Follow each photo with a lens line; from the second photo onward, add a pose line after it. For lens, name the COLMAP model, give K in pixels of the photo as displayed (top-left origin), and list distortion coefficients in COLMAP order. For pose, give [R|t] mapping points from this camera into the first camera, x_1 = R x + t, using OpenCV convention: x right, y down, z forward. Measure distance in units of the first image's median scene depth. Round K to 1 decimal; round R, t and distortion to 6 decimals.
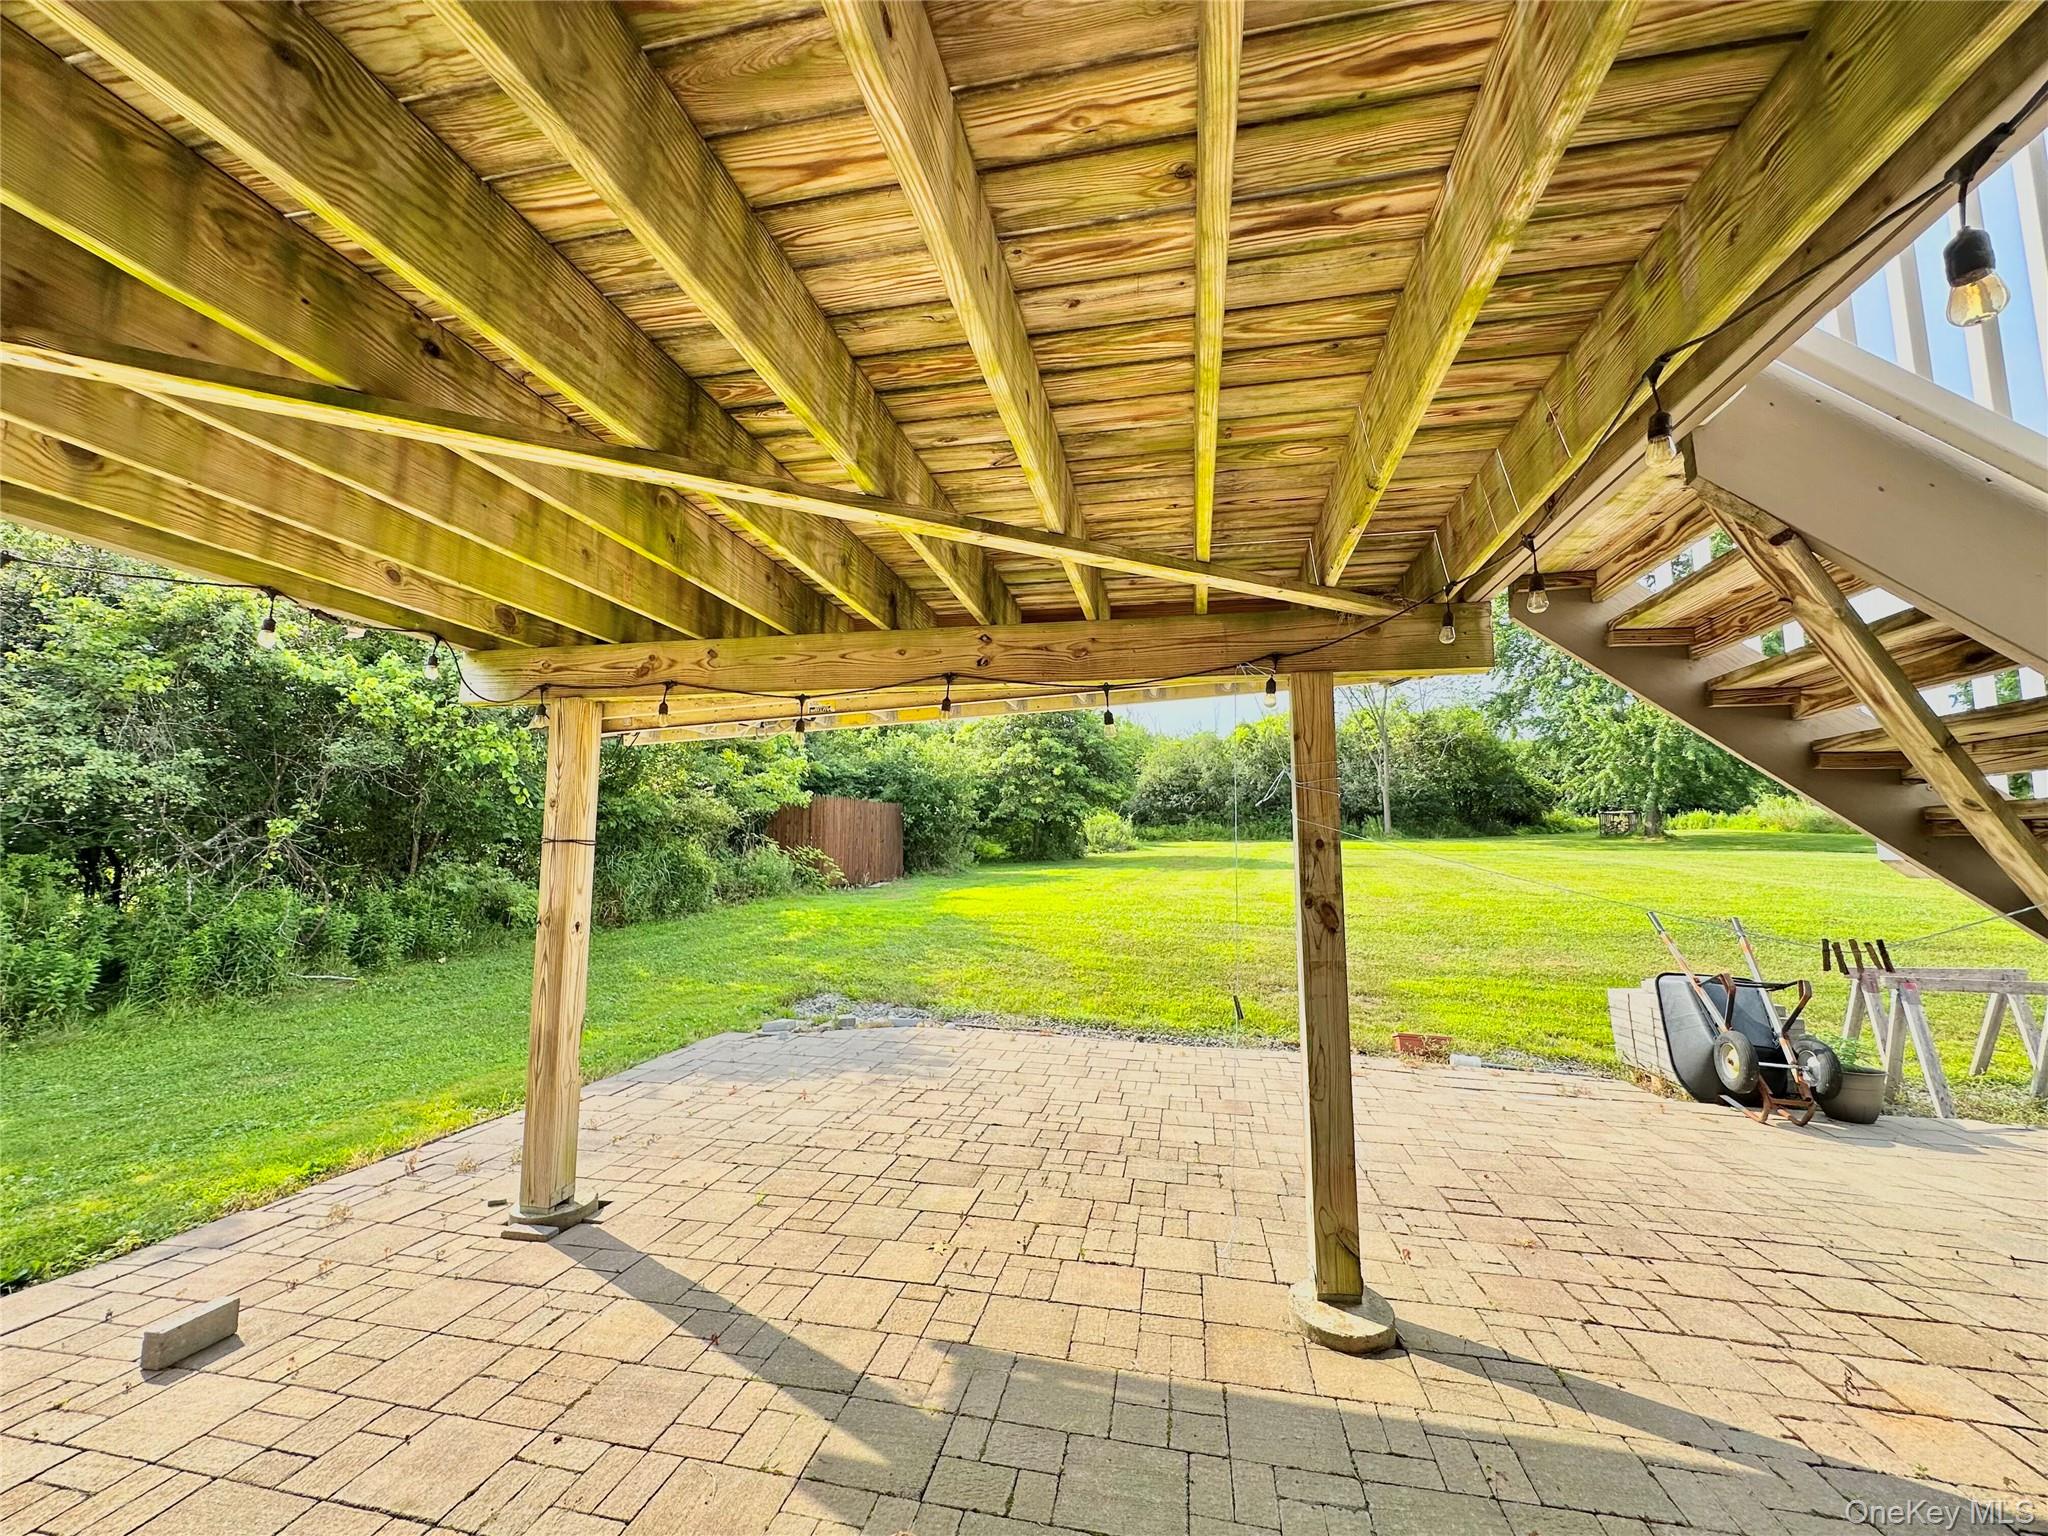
lens RADIAL K [[824.7, 0, 1016.9], [0, 824.7, 765.2], [0, 0, 1]] dist [-0.001994, 0.000311]
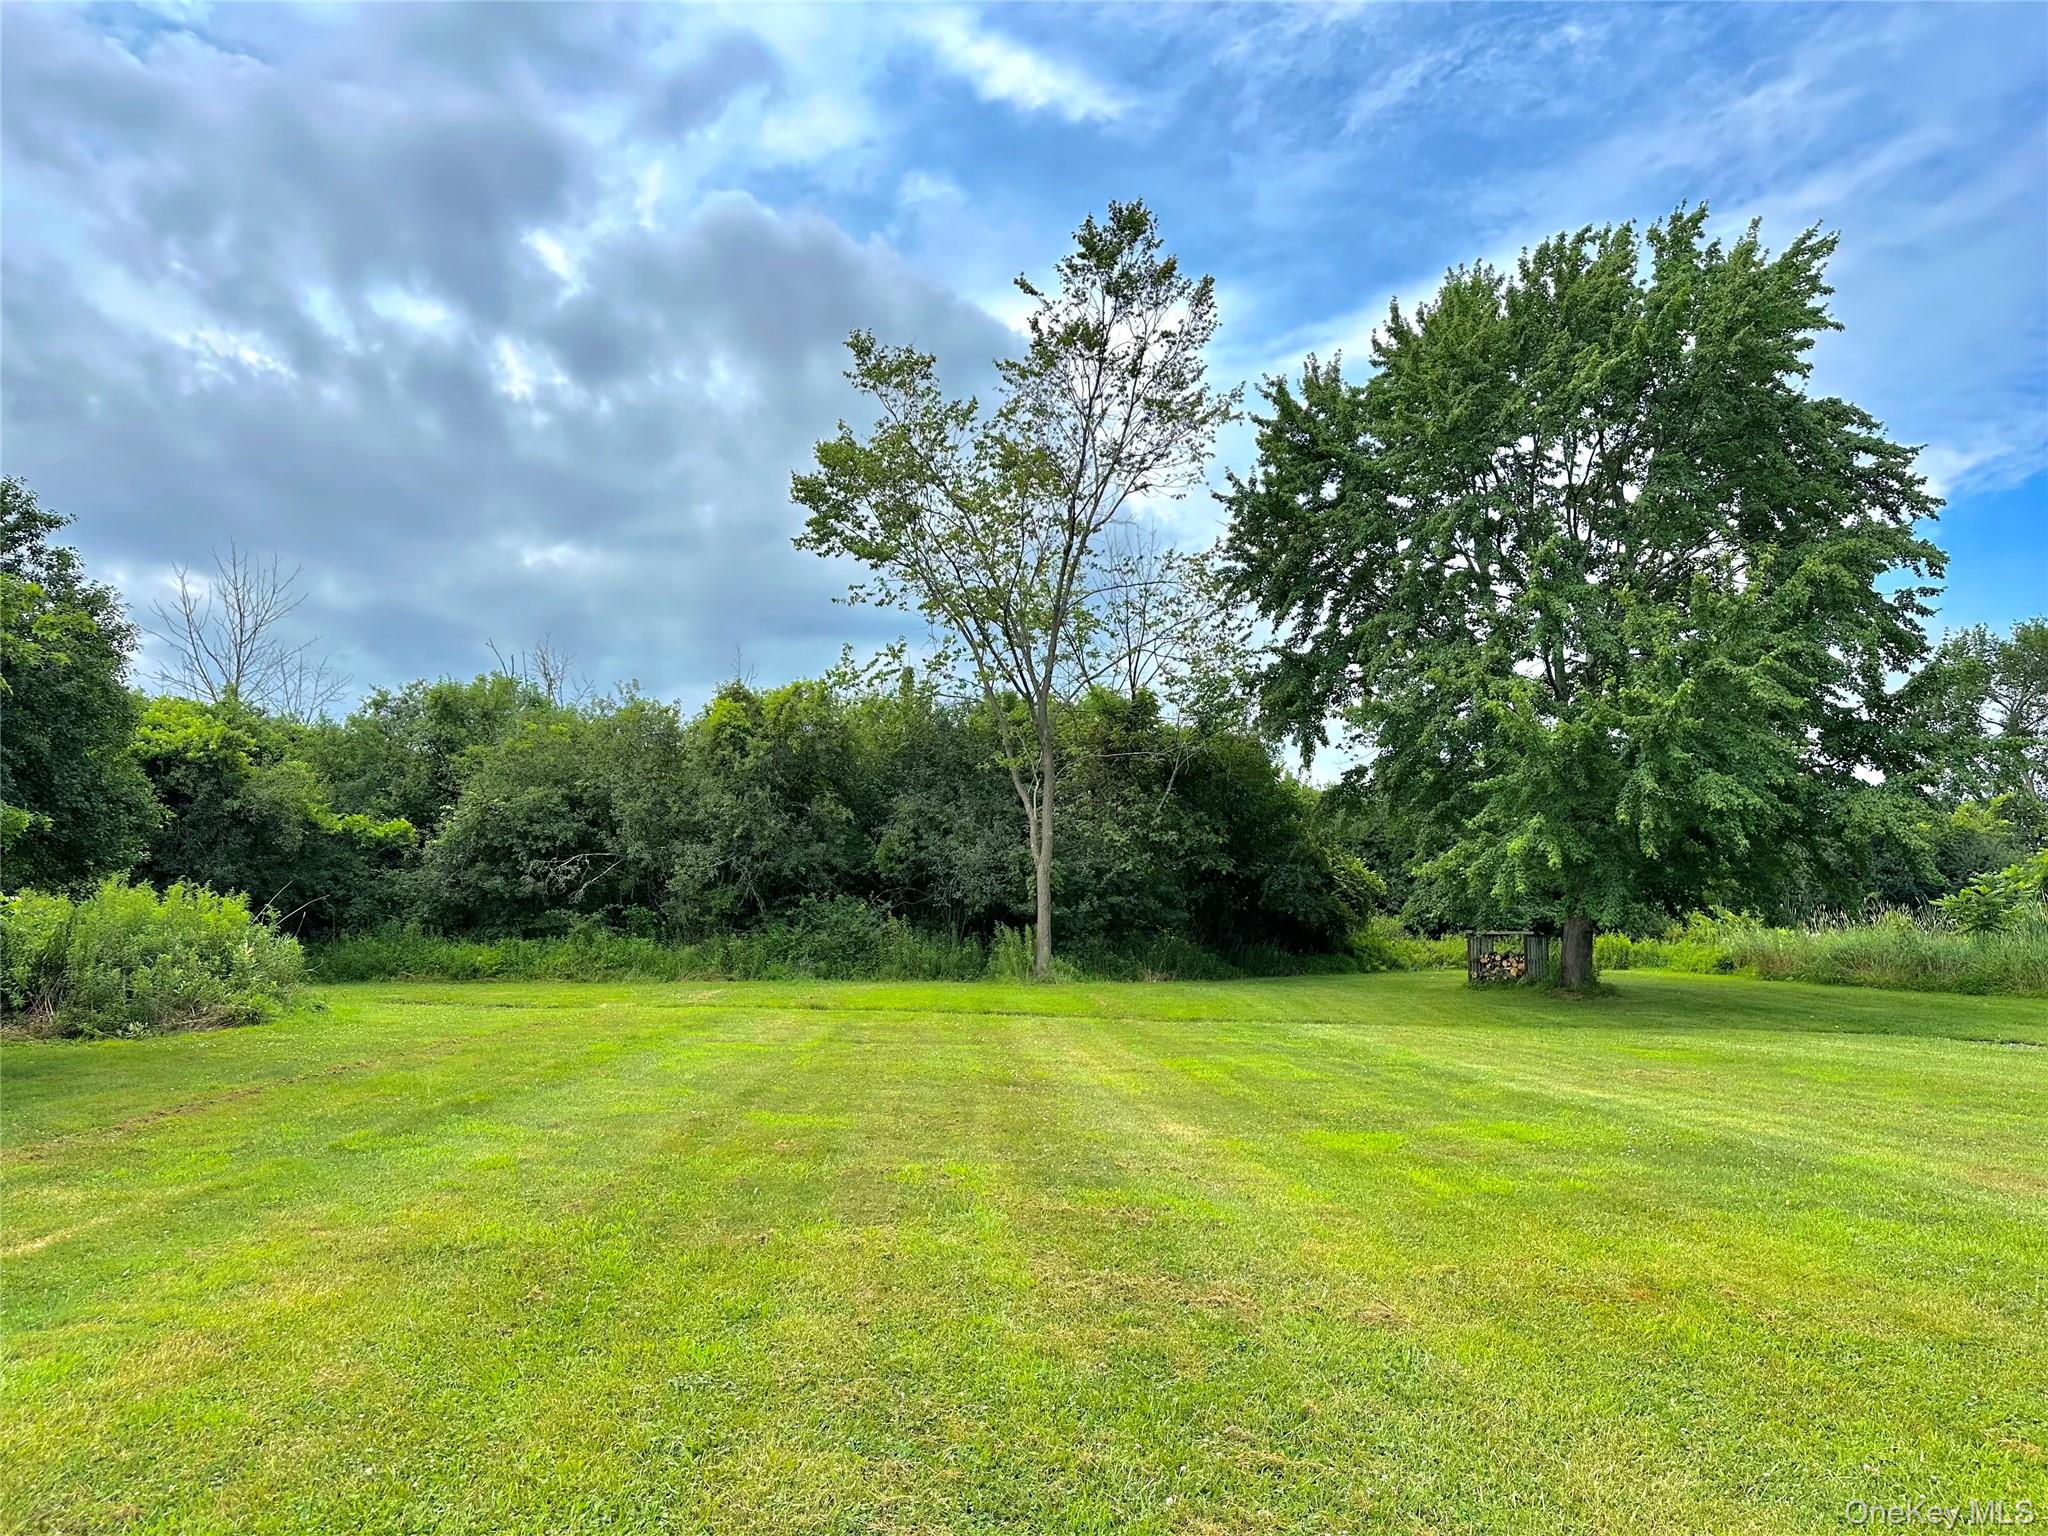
lens RADIAL K [[1426.2, 0, 1023.3], [0, 1426.2, 773.0], [0, 0, 1]] dist [0.083139, -0.008734]
pose [[0.929629, 0.062701, 0.363122, 2.854322], [-0.049668, 0.997746, -0.045128, 0.278276], [-0.365133, 0.023916, 0.930648, 5.444044]]
